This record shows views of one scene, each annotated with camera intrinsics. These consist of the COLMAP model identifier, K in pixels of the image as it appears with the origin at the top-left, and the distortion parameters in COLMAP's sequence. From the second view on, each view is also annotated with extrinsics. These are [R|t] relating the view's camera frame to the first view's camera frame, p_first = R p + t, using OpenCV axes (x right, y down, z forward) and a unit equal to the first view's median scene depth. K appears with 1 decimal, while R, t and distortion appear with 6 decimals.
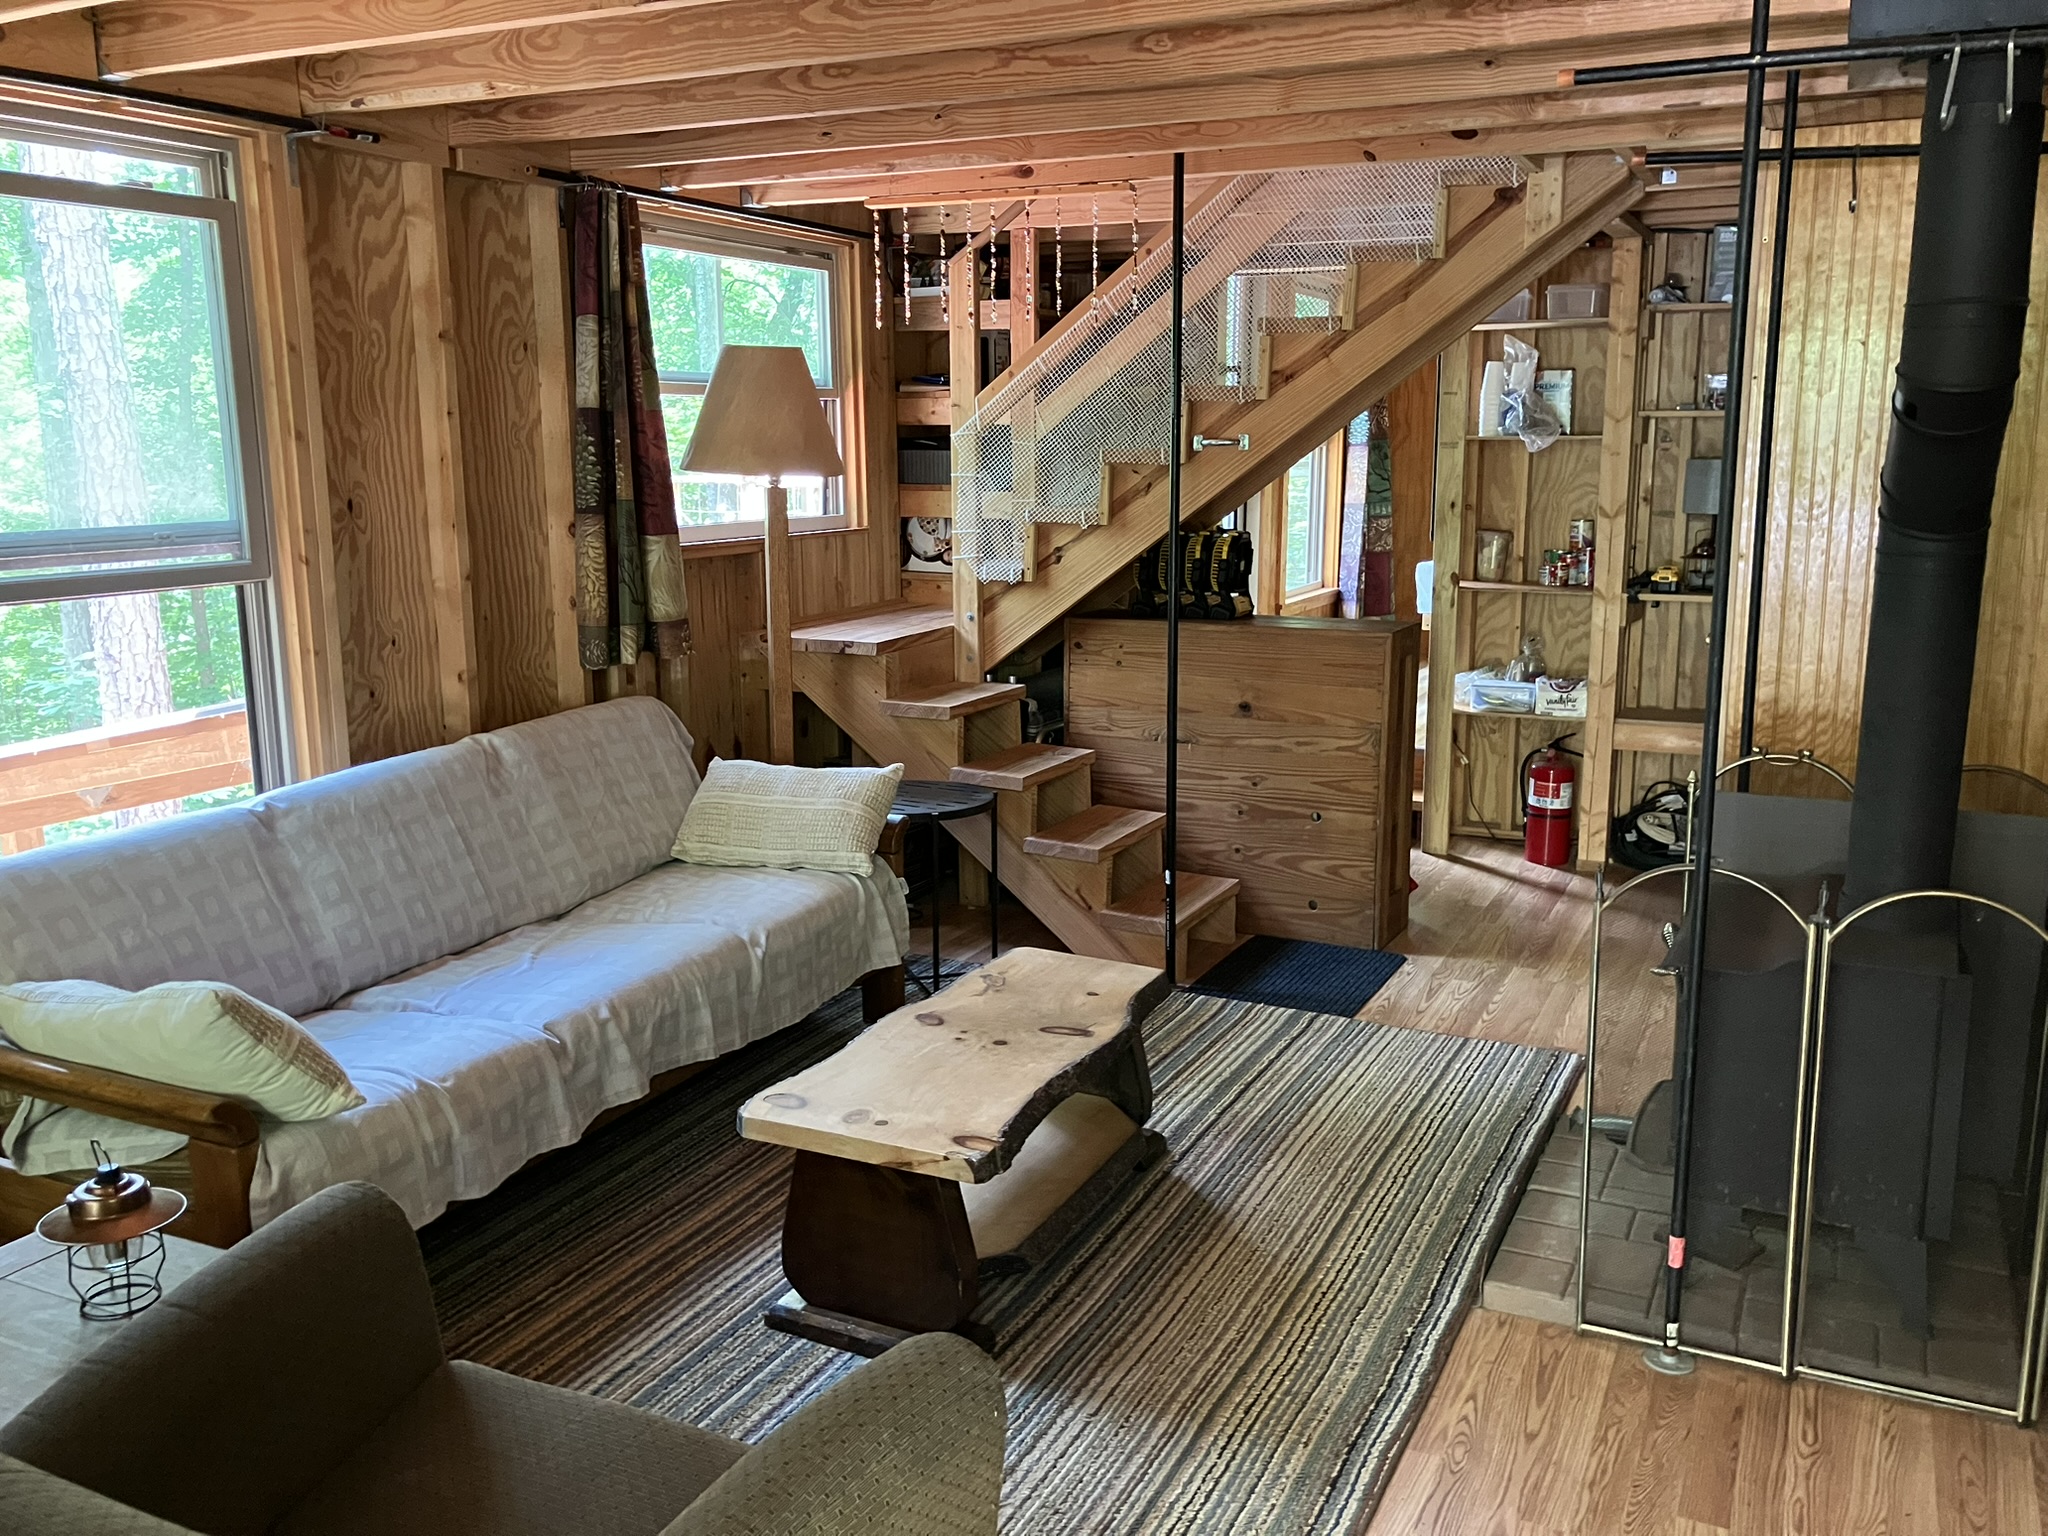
lens RADIAL K [[1677.7, 0, 1028.9], [0, 1677.7, 759.2], [0, 0, 1]] dist [0.069782, -0.155572]
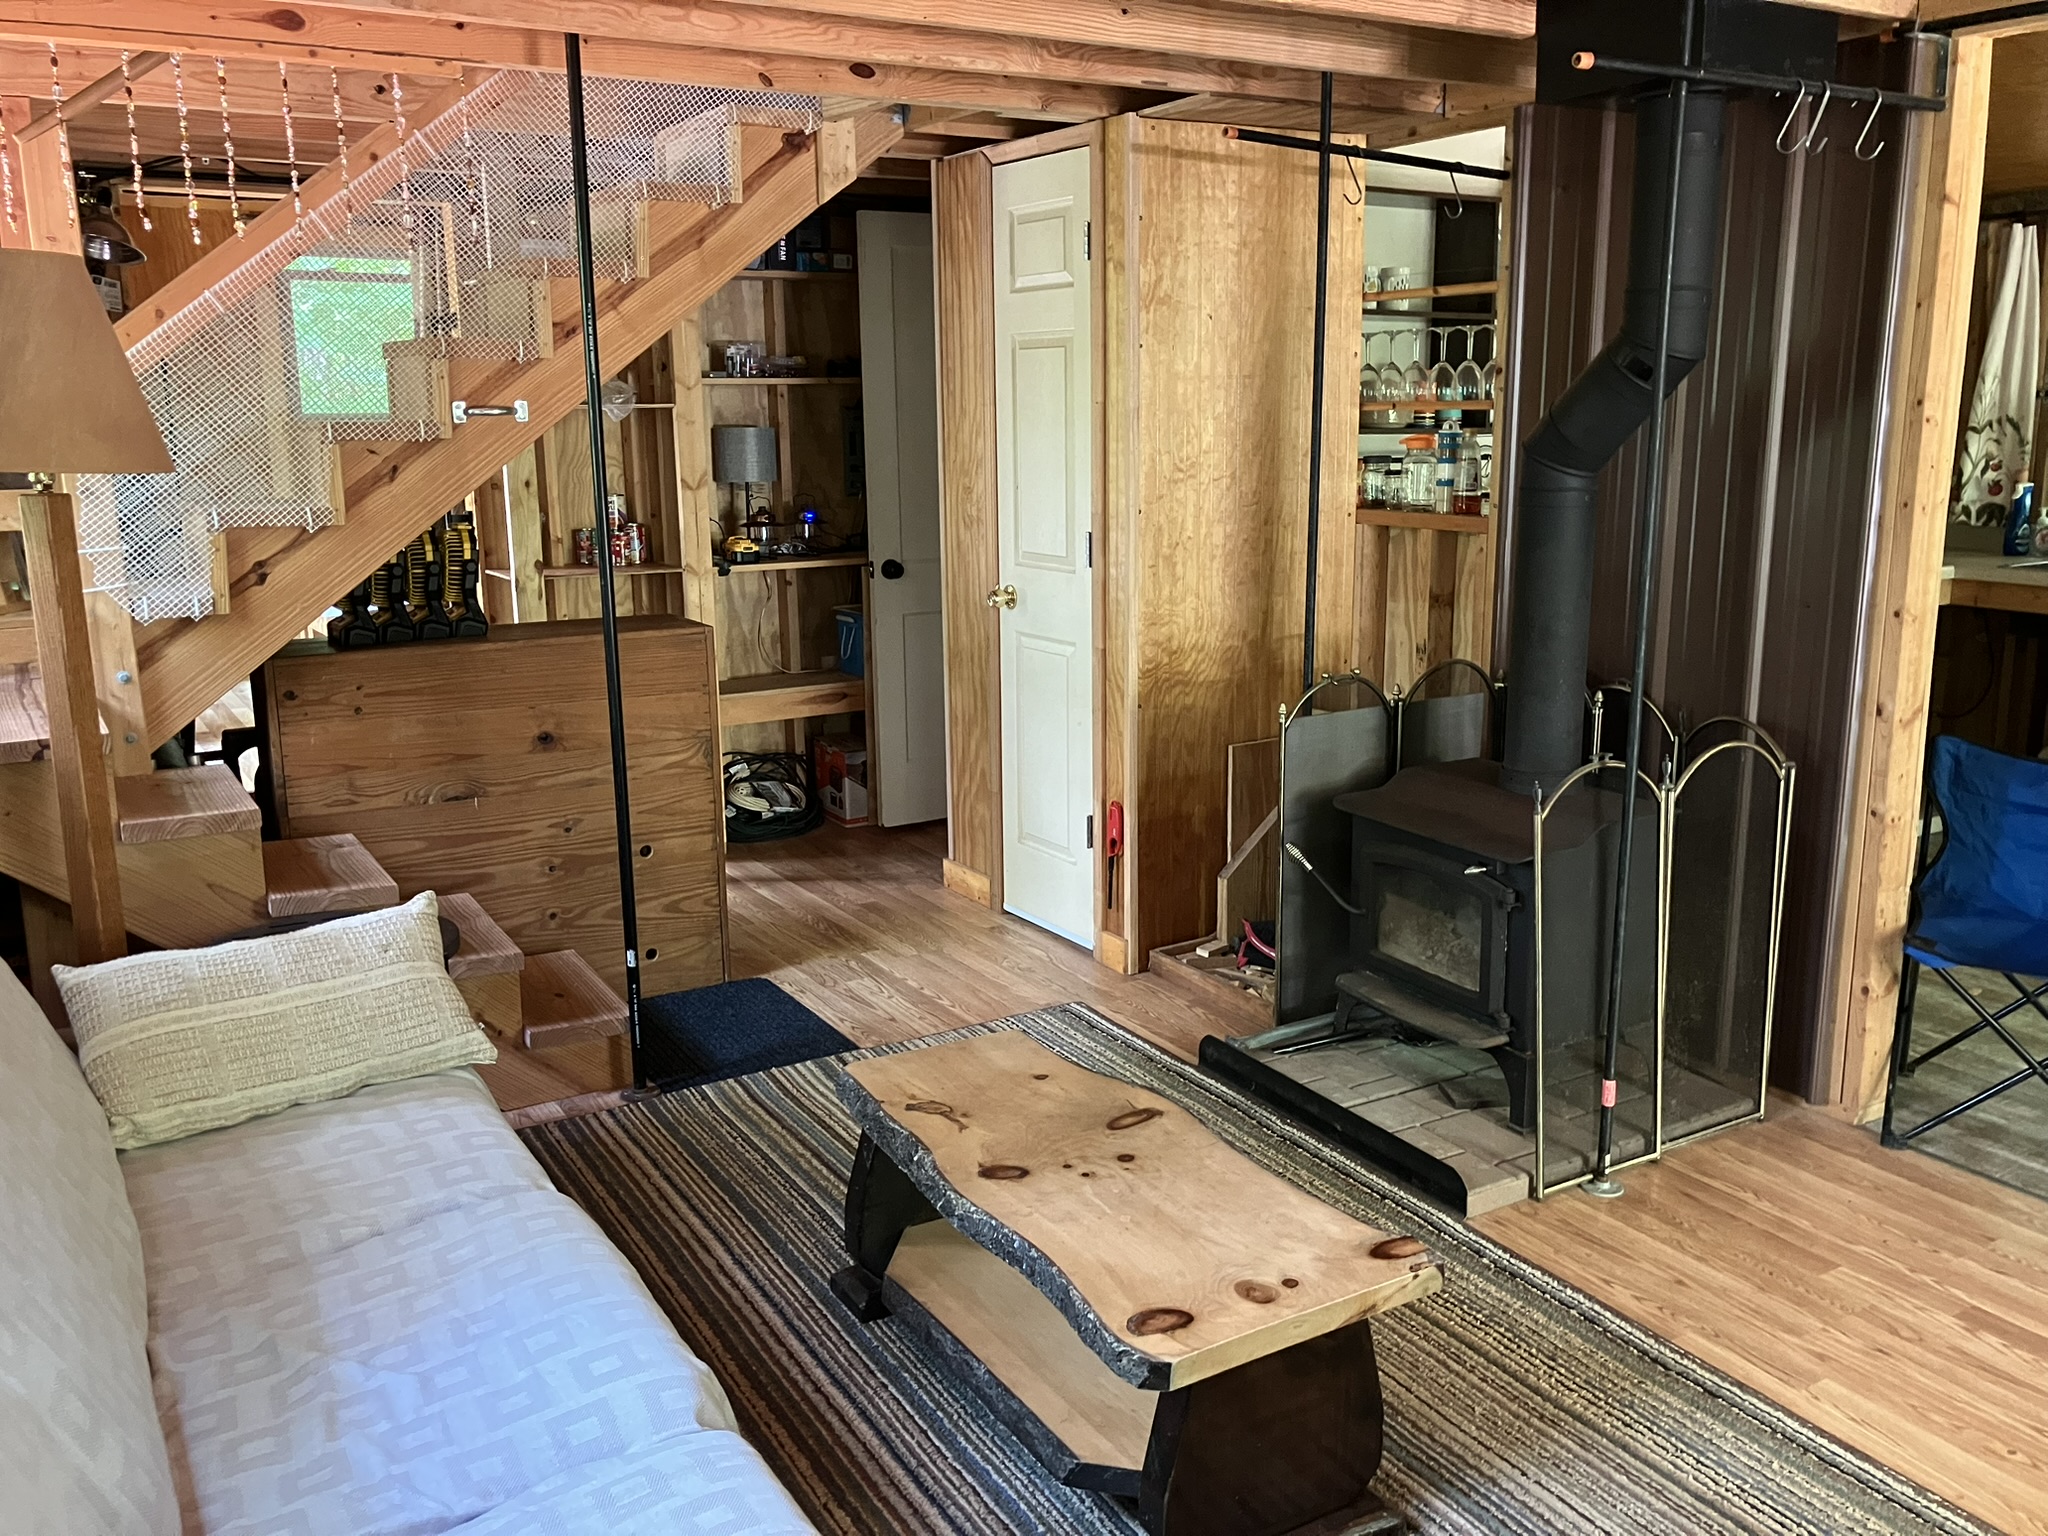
lens RADIAL K [[1677.7, 0, 1028.9], [0, 1677.7, 759.2], [0, 0, 1]] dist [0.069782, -0.155572]
pose [[0.543856, -0.176125, 0.820488, -0.443151], [0.164126, 0.981170, 0.101827, -0.070844], [-0.822972, 0.079284, 0.562522, 0.380806]]
